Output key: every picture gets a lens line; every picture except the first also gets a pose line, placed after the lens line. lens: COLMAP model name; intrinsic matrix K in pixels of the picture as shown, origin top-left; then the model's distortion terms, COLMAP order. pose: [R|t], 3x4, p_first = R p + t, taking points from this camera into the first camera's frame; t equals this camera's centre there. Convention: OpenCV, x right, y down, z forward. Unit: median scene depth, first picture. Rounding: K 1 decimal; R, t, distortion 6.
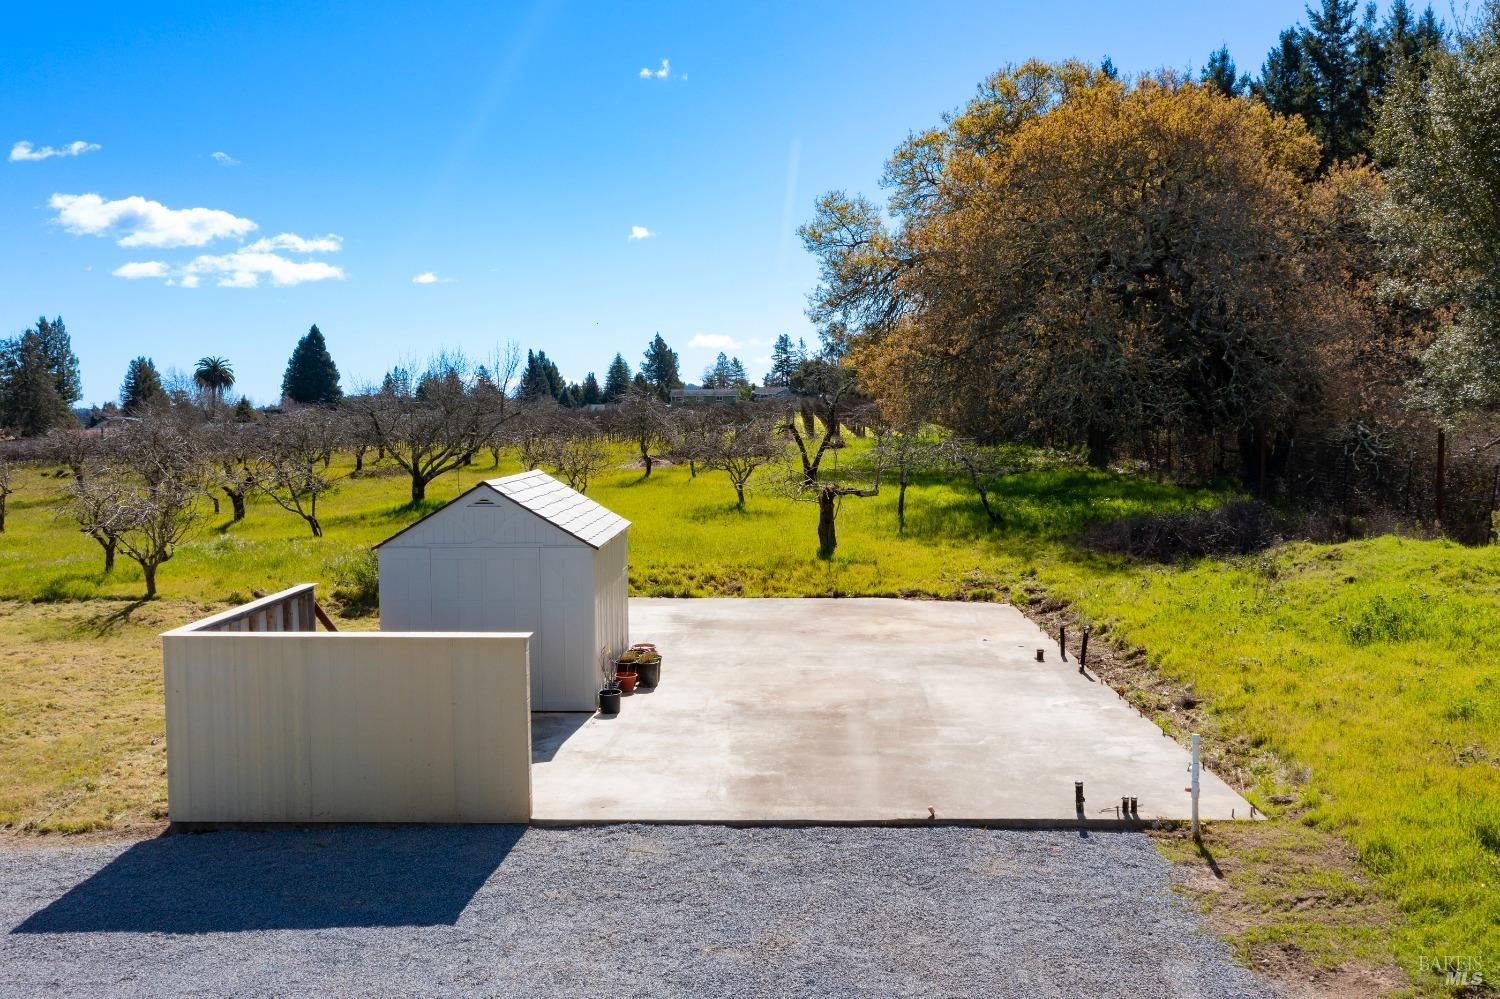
lens RADIAL K [[1203.7, 0, 747.3], [0, 1203.7, 483.3], [0, 0, 1]] dist [-0.000133, 0.001307]
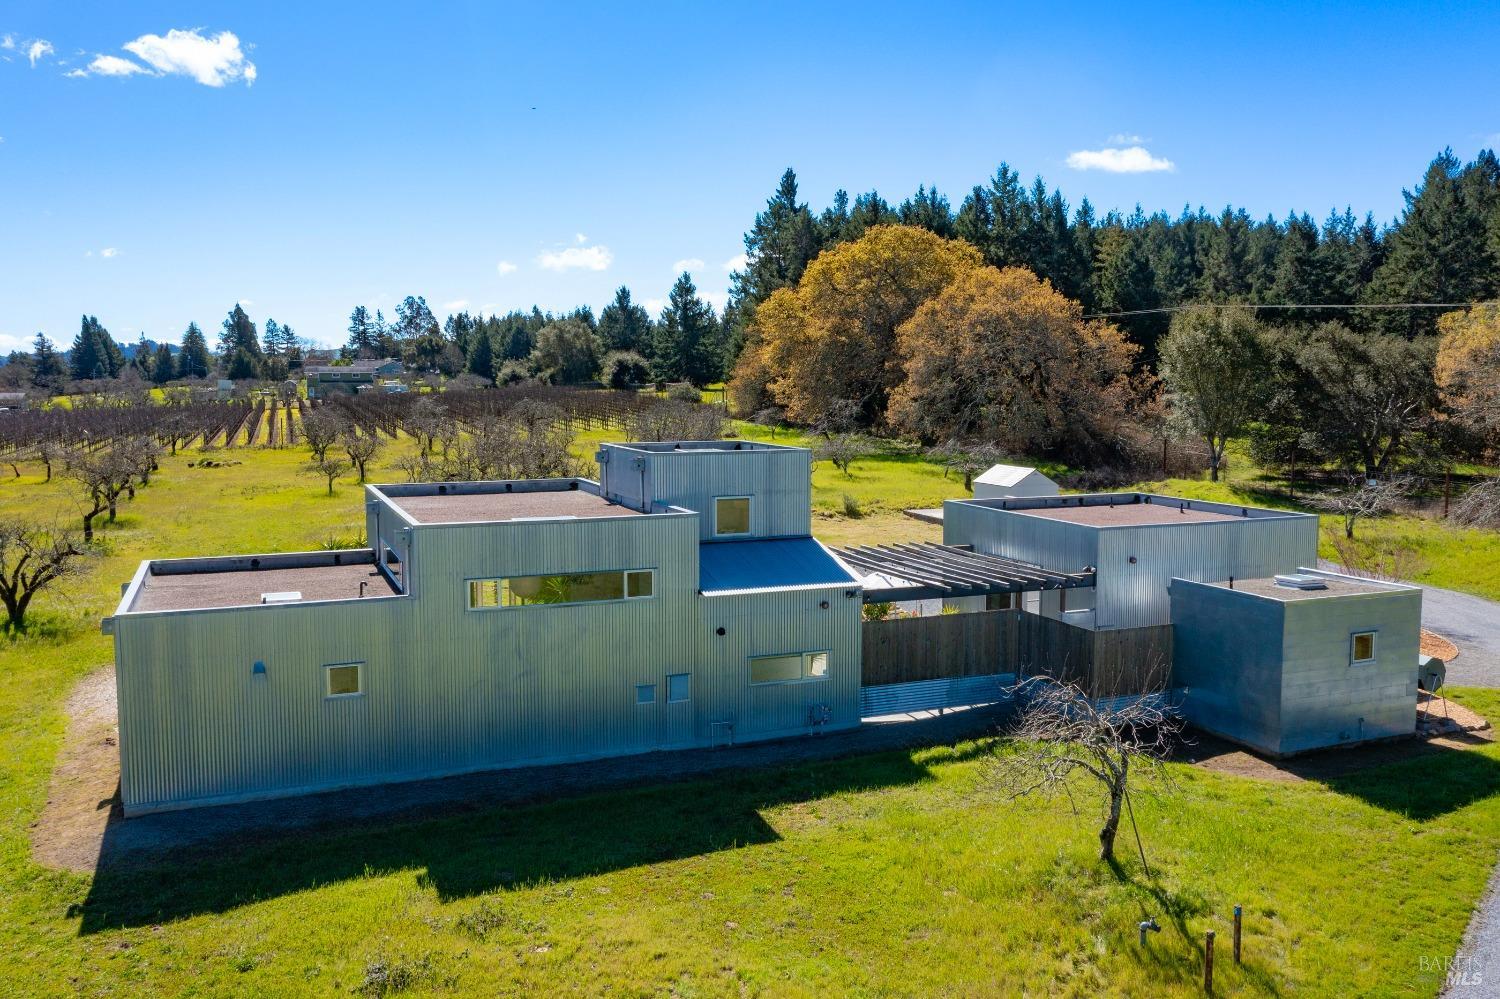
lens RADIAL K [[1243.2, 0, 745.6], [0, 1243.2, 501.3], [0, 0, 1]] dist [0.006903, 0.004785]
pose [[0.916910, -0.031918, 0.397816, -0.117976], [0.015316, 0.998877, 0.044842, -0.004084], [-0.398801, -0.035023, 0.916369, -0.100242]]
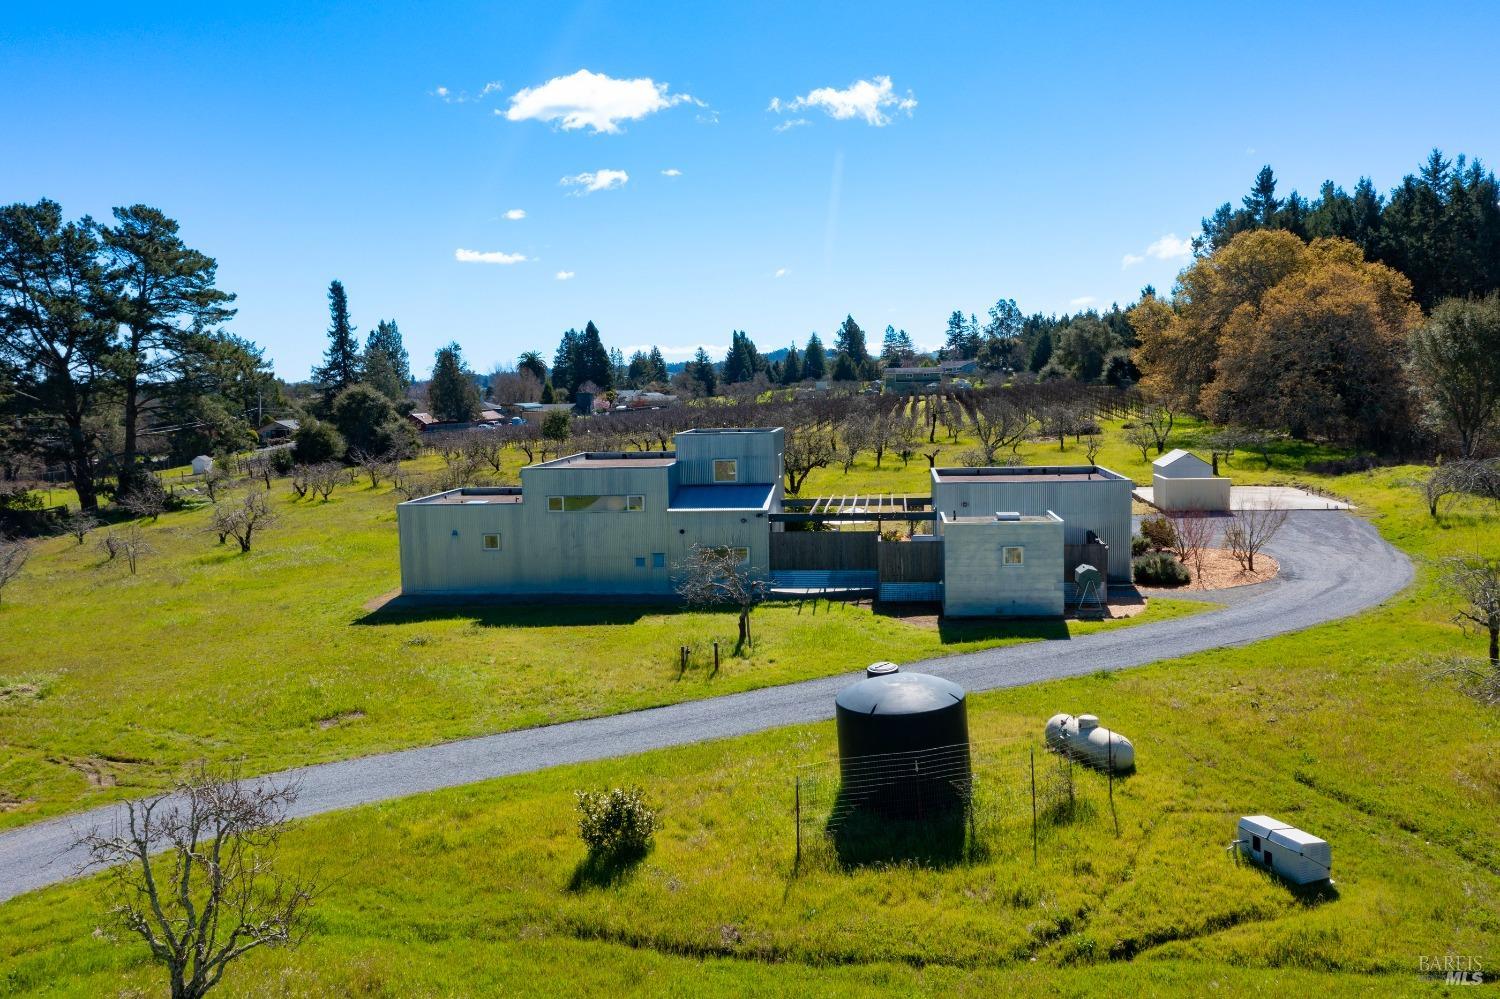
lens RADIAL K [[1213.6, 0, 750.0], [0, 1213.6, 499.5], [0, 0, 1]] dist [0.009844, -0.000451]
pose [[0.995088, -0.007368, -0.098724, -0.063785], [0.011704, 0.998989, 0.043407, -0.001912], [0.098304, -0.044350, 0.994168, -0.169638]]
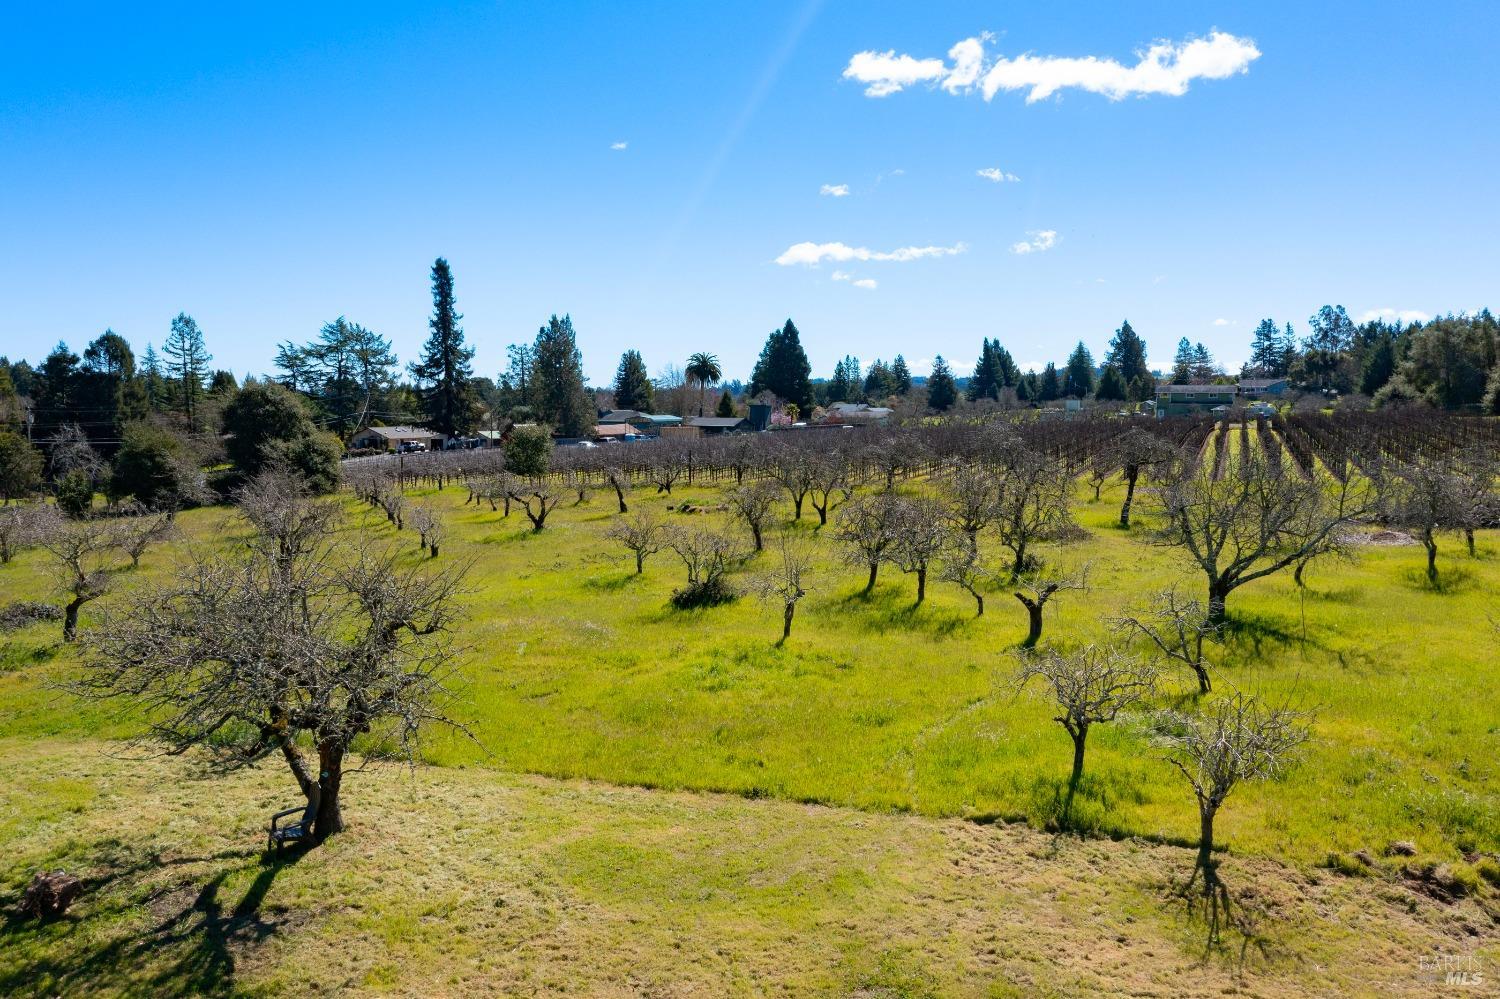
lens RADIAL K [[1213.6, 0, 750.0], [0, 1213.6, 499.5], [0, 0, 1]] dist [0.009844, -0.000451]
pose [[0.943673, 0.038597, -0.328622, -0.039159], [-0.029164, 0.999010, 0.033587, -0.010318], [0.329593, -0.022111, 0.943864, 0.014417]]
